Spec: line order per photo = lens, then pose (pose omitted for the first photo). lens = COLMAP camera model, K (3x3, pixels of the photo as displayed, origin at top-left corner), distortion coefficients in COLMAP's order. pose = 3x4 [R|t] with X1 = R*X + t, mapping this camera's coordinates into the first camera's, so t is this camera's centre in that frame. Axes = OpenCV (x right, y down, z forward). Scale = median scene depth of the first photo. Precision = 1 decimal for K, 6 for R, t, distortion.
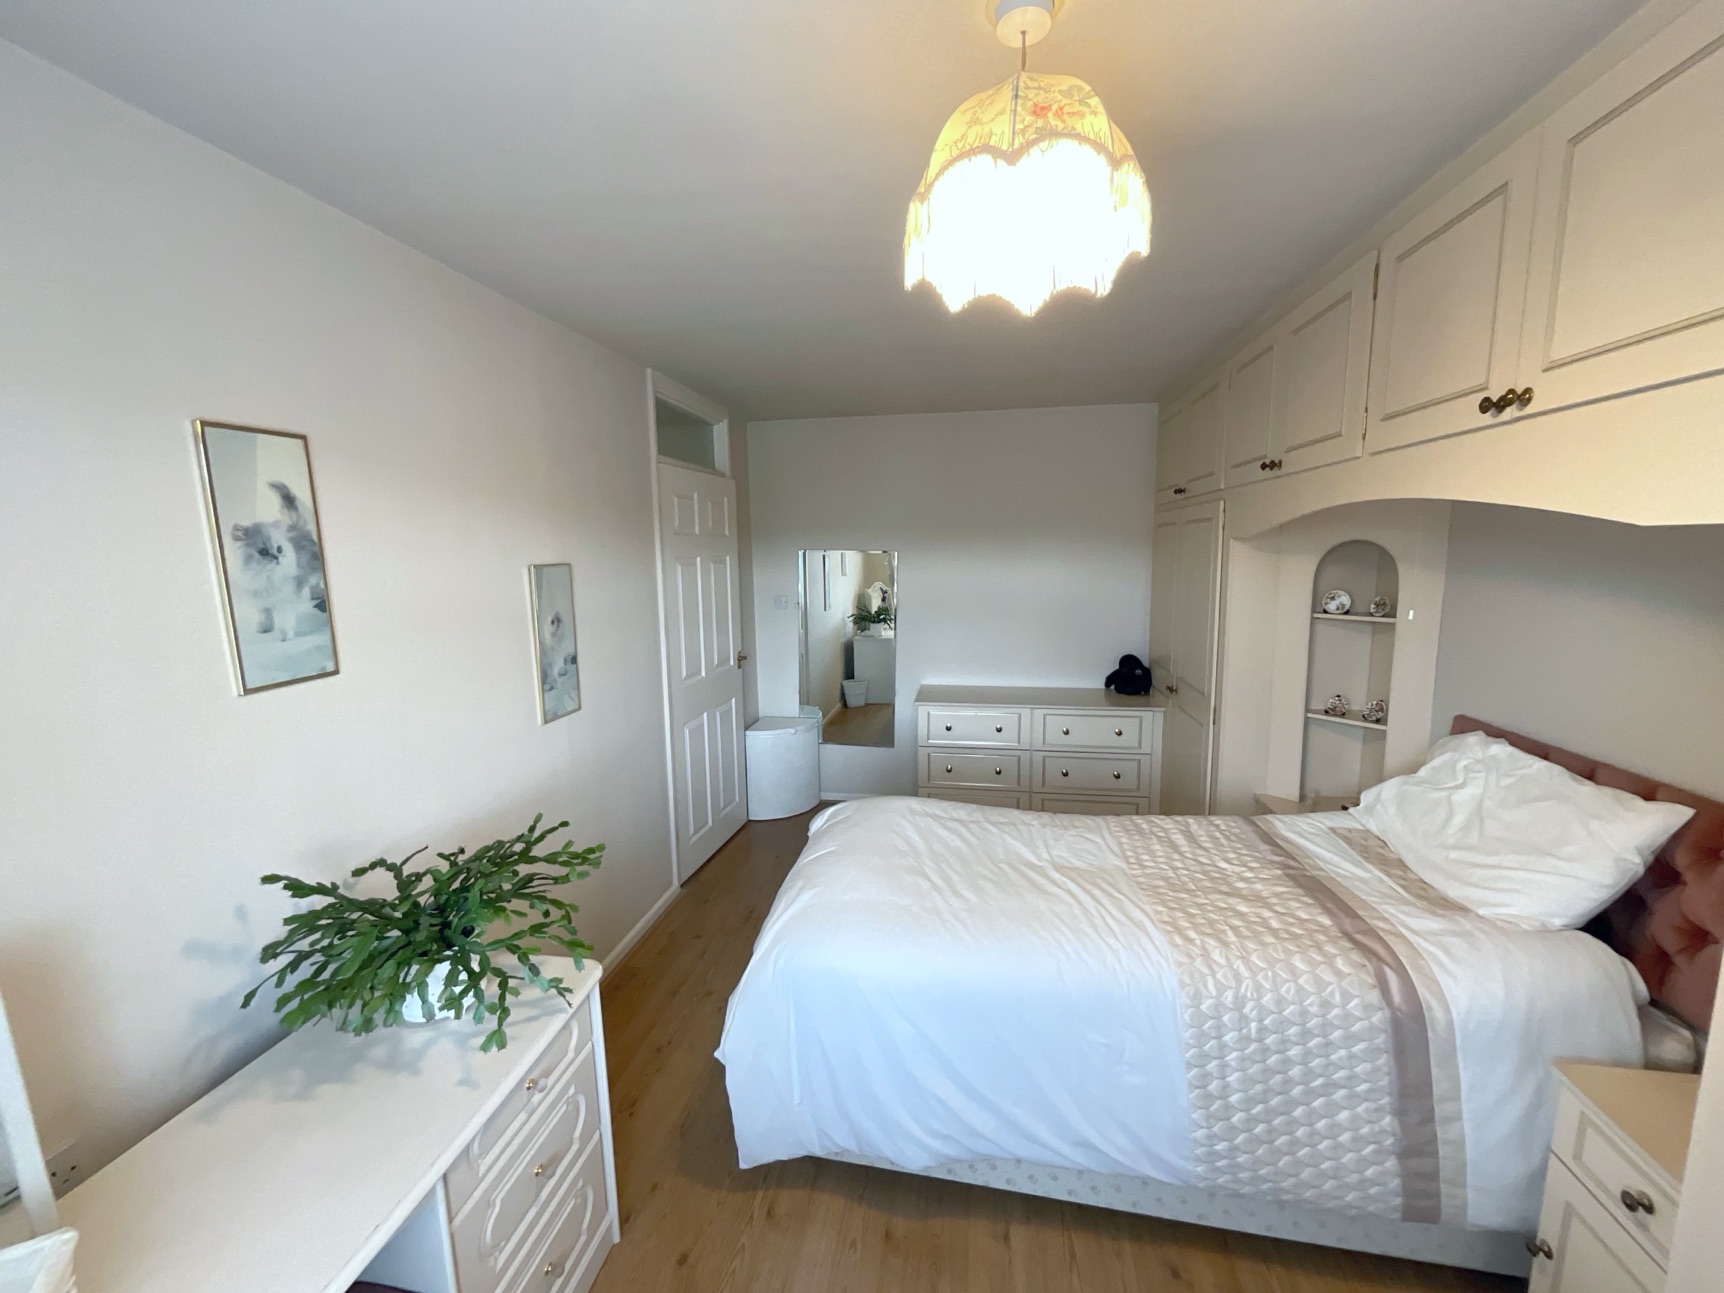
lens RADIAL K [[675.9, 0, 862.0], [0, 675.9, 646.5], [0, 0, 1]] dist [-0.001999, -0.000012]
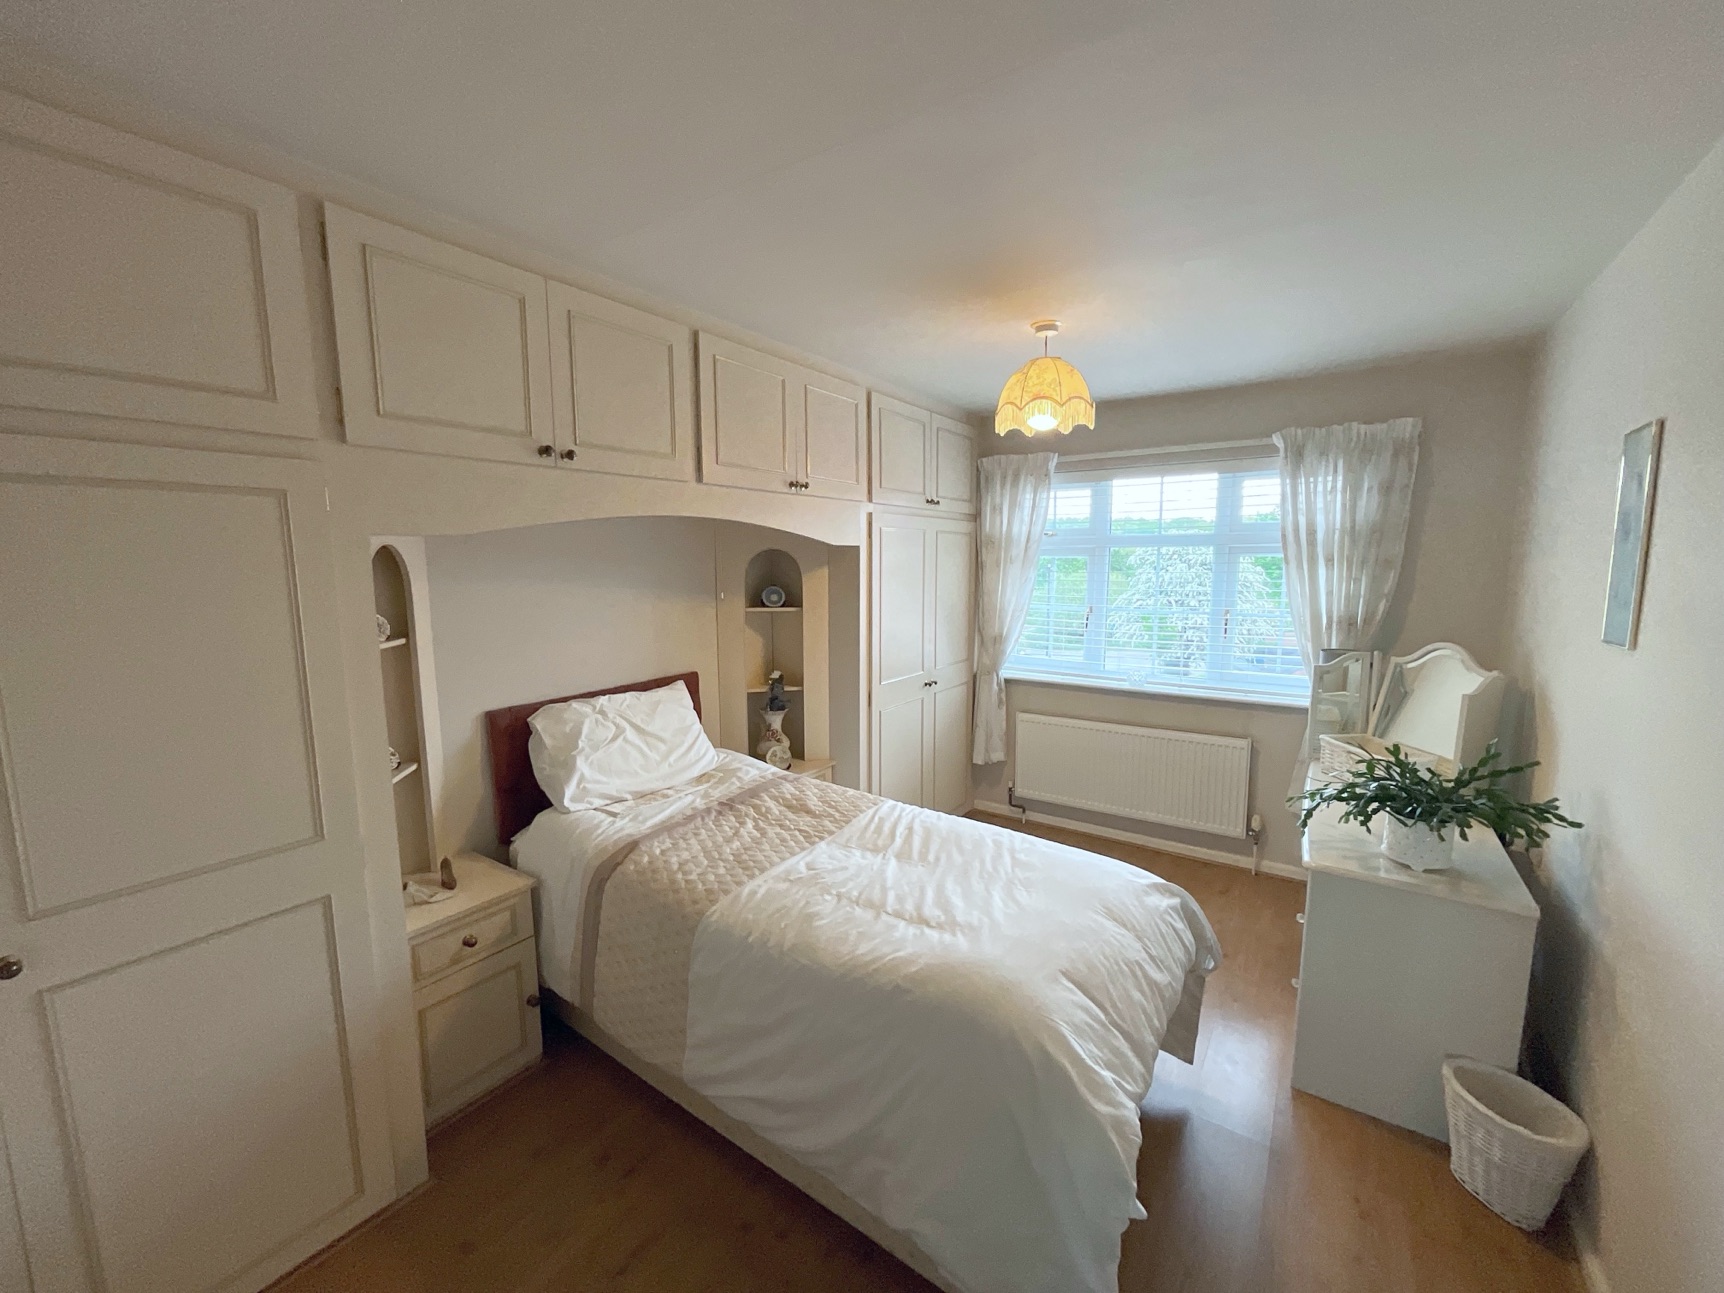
lens RADIAL K [[700.7, 0, 861.5], [0, 700.7, 643.2], [0, 0, 1]] dist [-0.003200, 0.004504]
pose [[-0.910037, -0.028818, 0.413525, -0.120838], [0.078626, 0.967472, 0.240451, -0.249657], [-0.407003, 0.251333, -0.878169, 1.902746]]
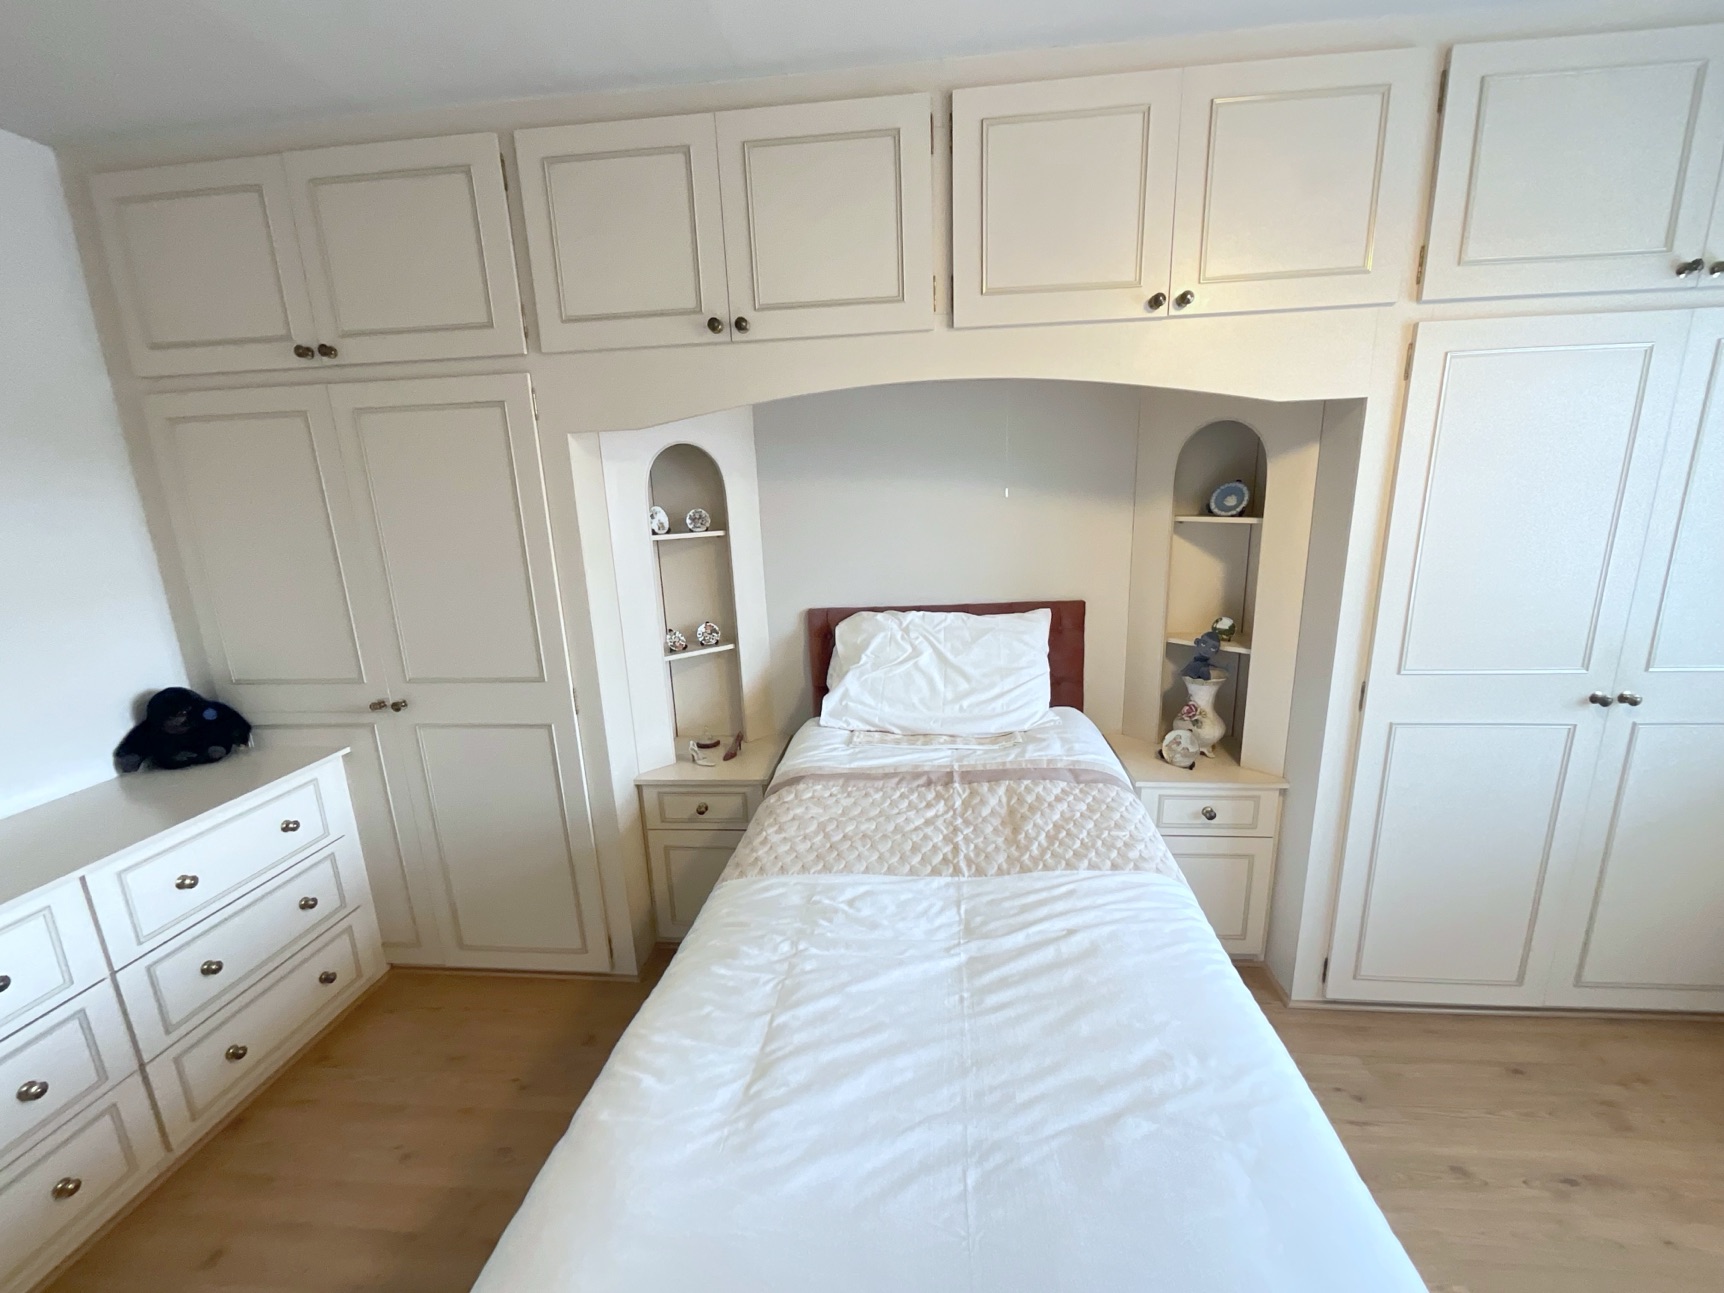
lens RADIAL K [[700.7, 0, 861.5], [0, 700.7, 643.2], [0, 0, 1]] dist [-0.003200, 0.004504]
pose [[-0.072322, -0.199569, 0.977211, -0.263502], [0.177347, 0.961591, 0.209504, -0.075337], [-0.981487, 0.188457, -0.034152, 1.079789]]
